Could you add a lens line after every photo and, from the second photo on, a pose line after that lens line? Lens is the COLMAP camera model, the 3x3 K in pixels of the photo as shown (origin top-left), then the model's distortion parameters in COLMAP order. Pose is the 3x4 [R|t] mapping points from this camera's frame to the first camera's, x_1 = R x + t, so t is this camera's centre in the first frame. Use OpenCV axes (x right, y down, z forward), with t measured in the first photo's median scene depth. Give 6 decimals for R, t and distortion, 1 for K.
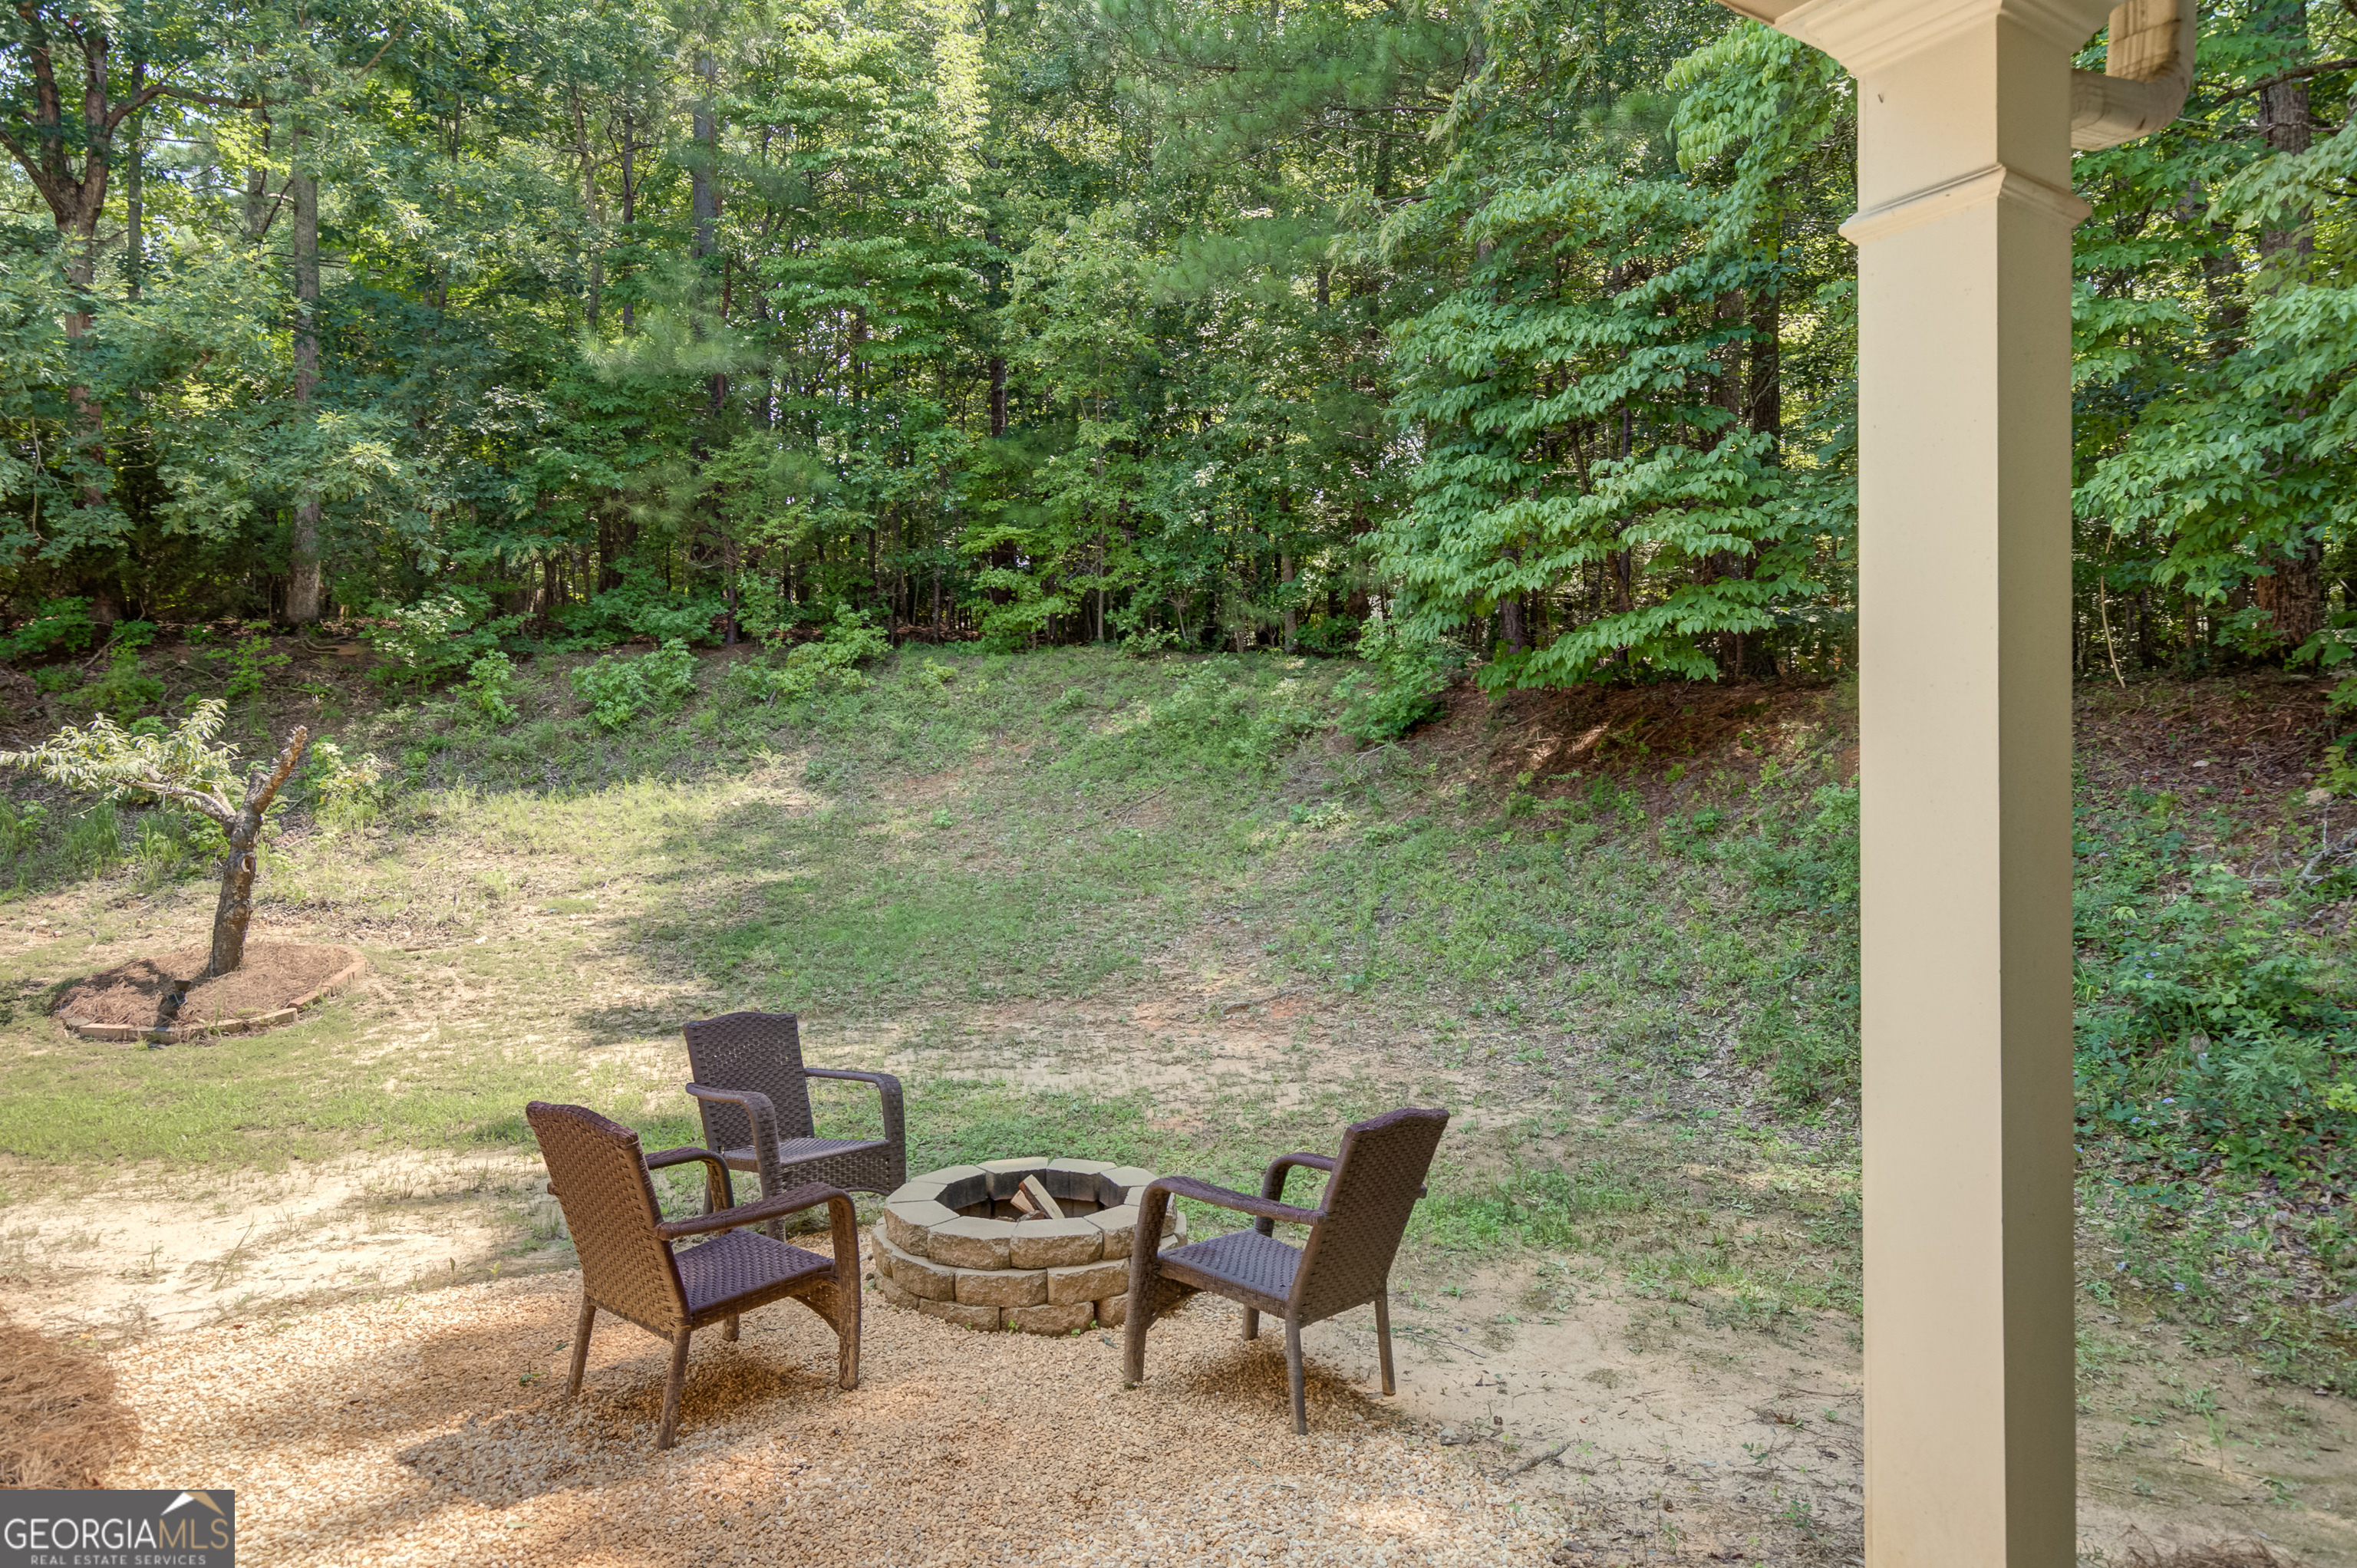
lens RADIAL K [[1406.7, 0, 1181.8], [0, 1406.7, 782.8], [0, 0, 1]] dist [-0.005135, 0.002558]
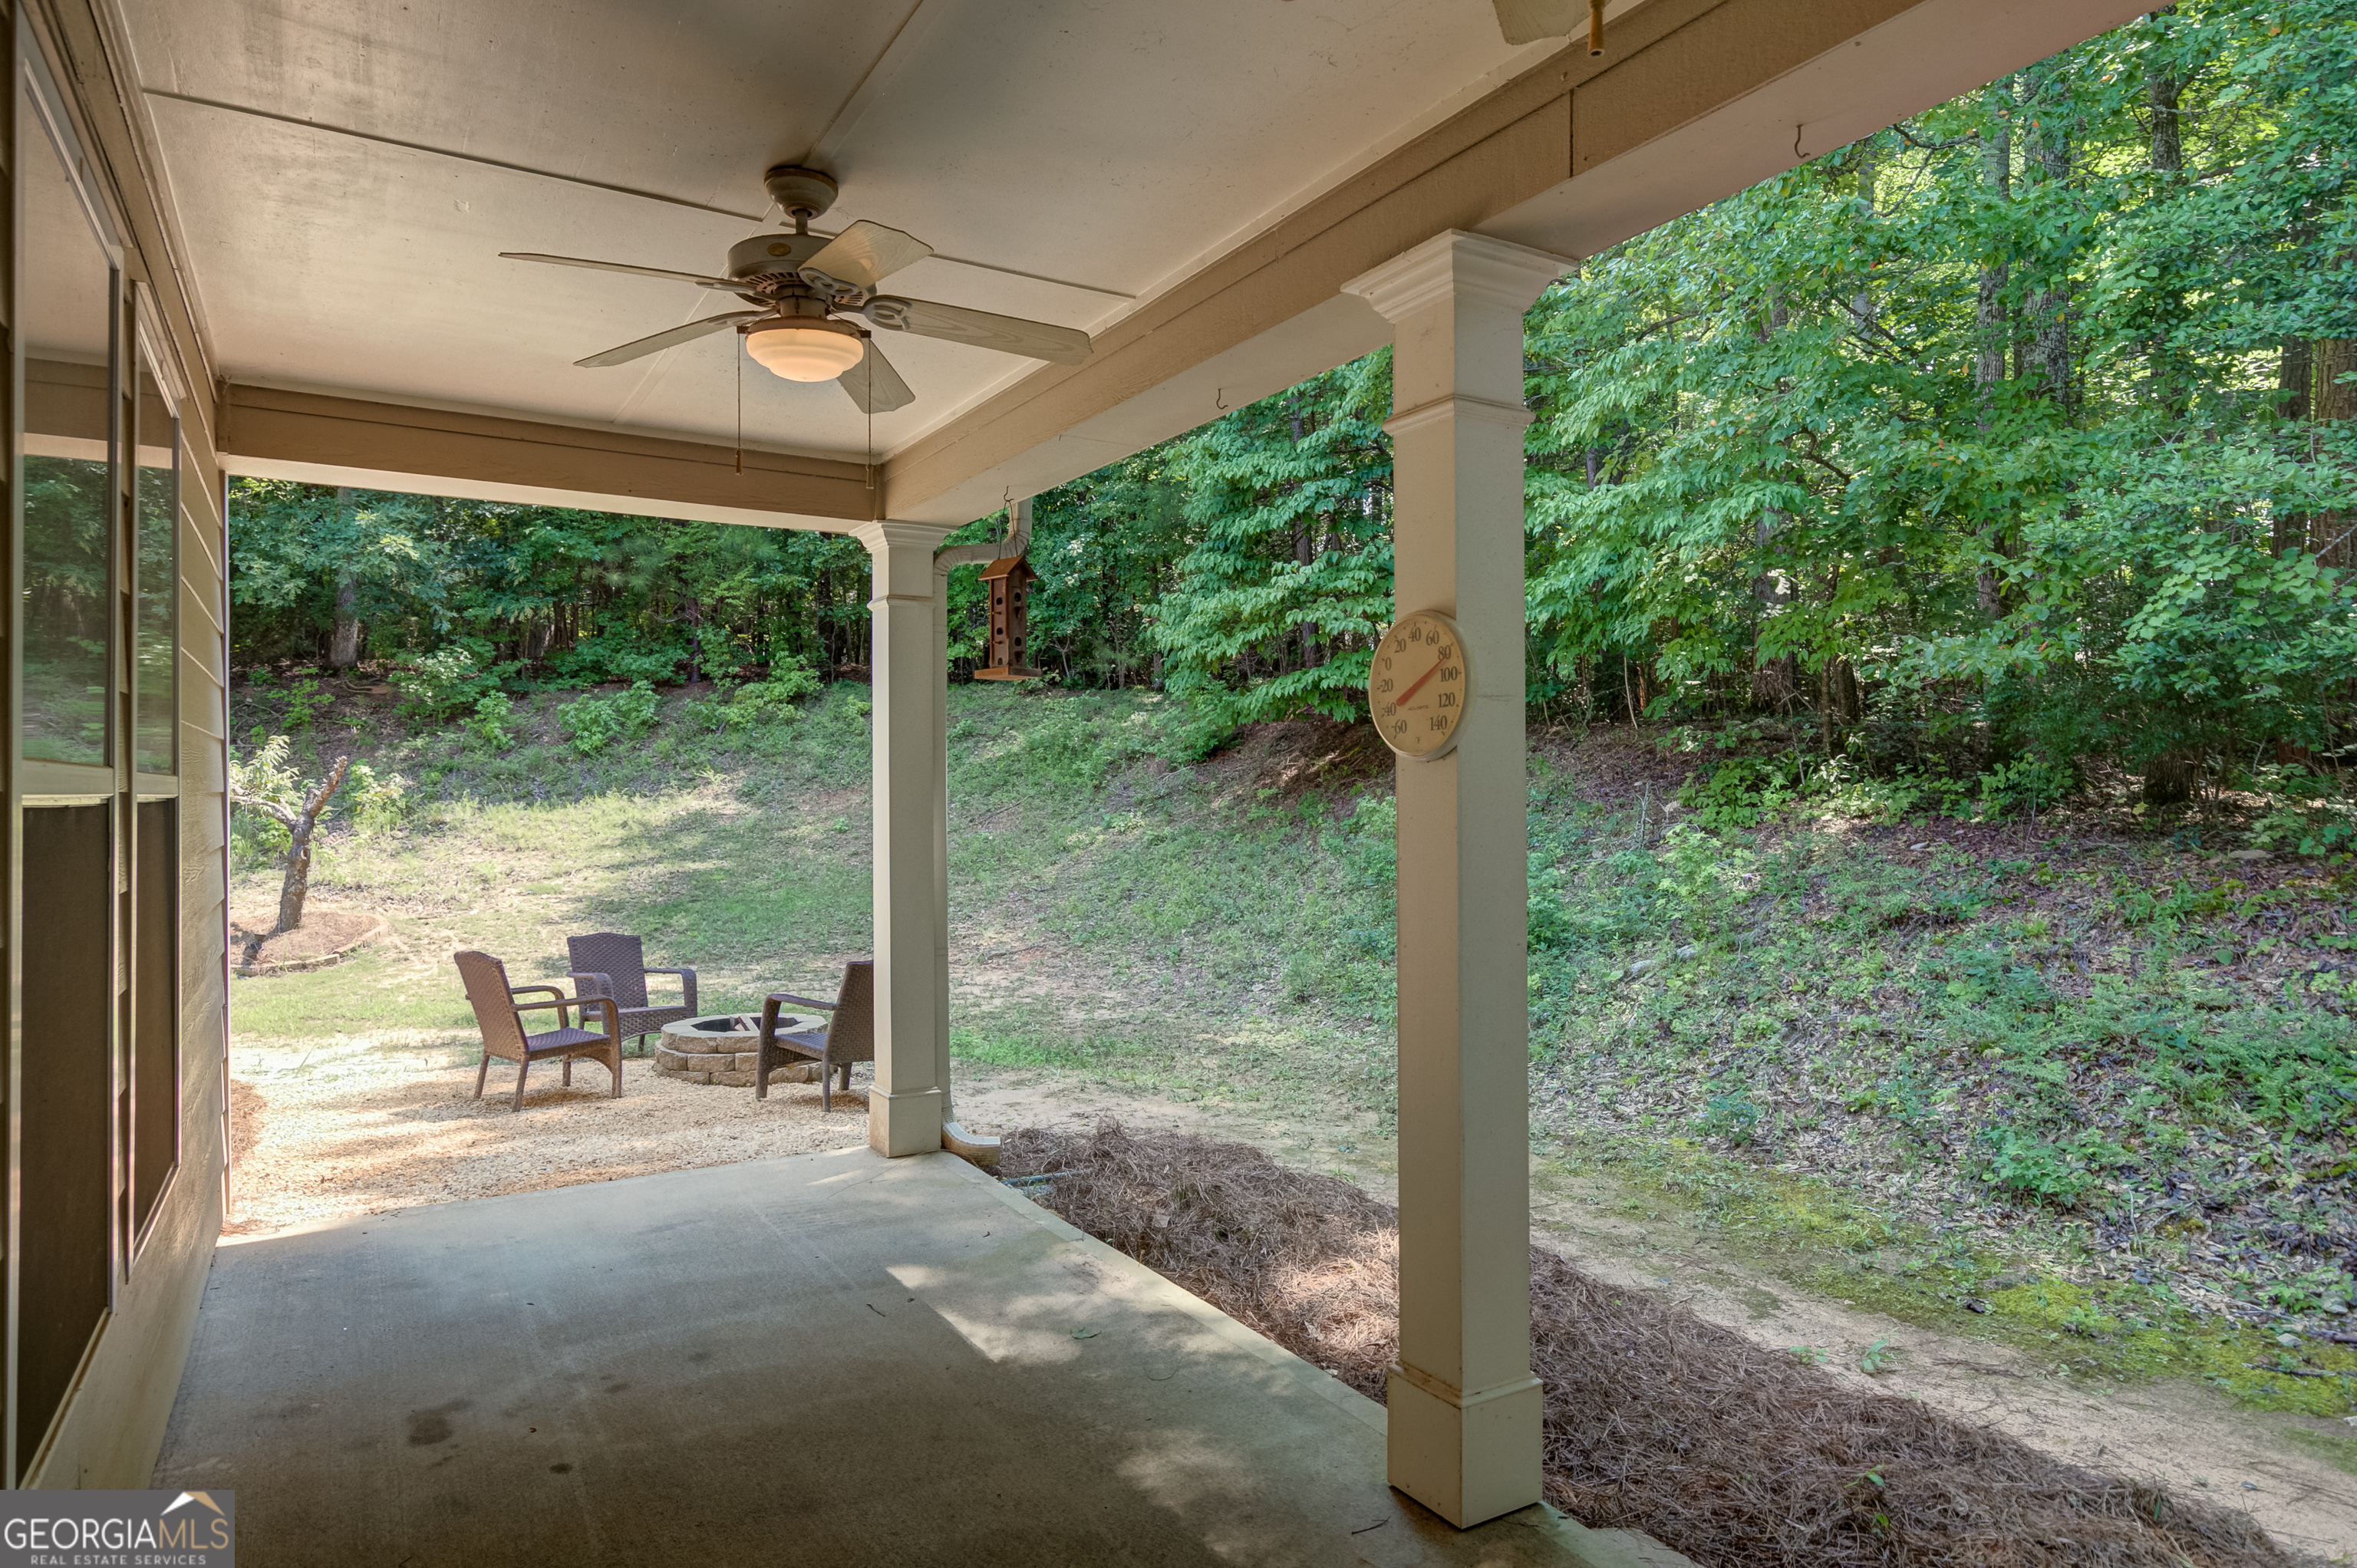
lens RADIAL K [[1353.5, 0, 1174.3], [0, 1353.5, 789.5], [0, 0, 1]] dist [-0.004145, -0.000770]
pose [[0.999971, -0.000062, -0.007629, 0.146075], [0.000018, 0.999984, -0.005743, 0.000834], [0.007629, 0.005742, 0.999954, -0.234610]]
